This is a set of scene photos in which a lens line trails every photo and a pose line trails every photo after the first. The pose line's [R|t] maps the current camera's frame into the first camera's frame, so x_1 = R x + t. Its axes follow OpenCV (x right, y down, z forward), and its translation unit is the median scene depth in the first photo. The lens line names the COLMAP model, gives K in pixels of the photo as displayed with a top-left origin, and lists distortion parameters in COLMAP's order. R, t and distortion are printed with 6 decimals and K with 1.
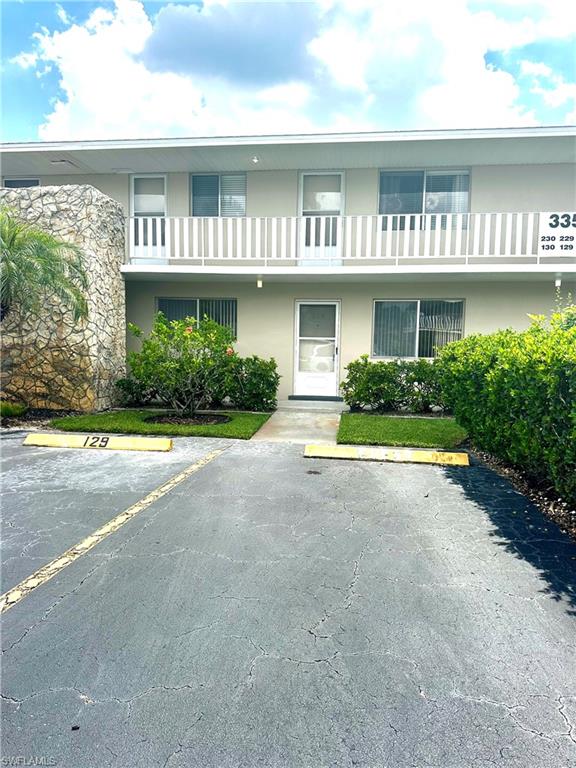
lens RADIAL K [[543.5, 0, 287.4], [0, 543.5, 386.6], [0, 0, 1]] dist [0.055682, -0.072783]
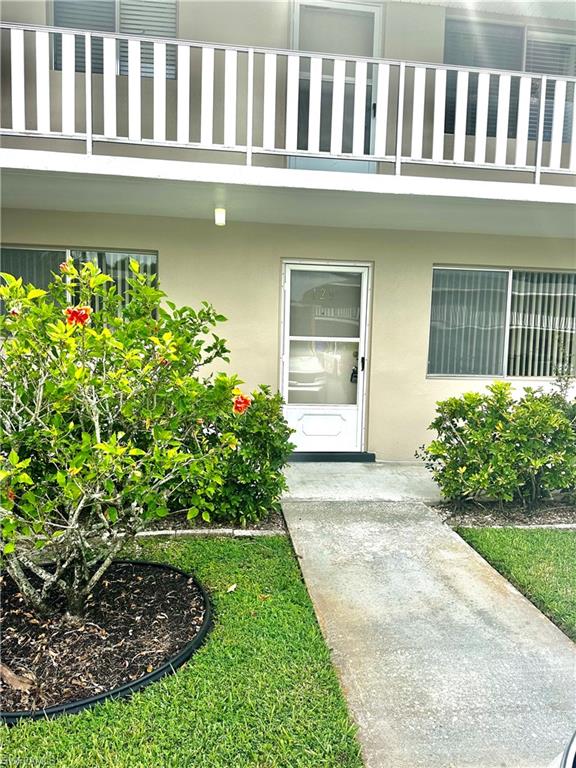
lens RADIAL K [[543.5, 0, 289.9], [0, 543.5, 380.7], [0, 0, 1]] dist [0.055682, -0.072783]
pose [[0.965892, -0.009390, 0.258775, -0.108371], [0.009167, 0.999956, 0.002068, -0.051806], [-0.258783, 0.000375, 0.965936, 0.526065]]
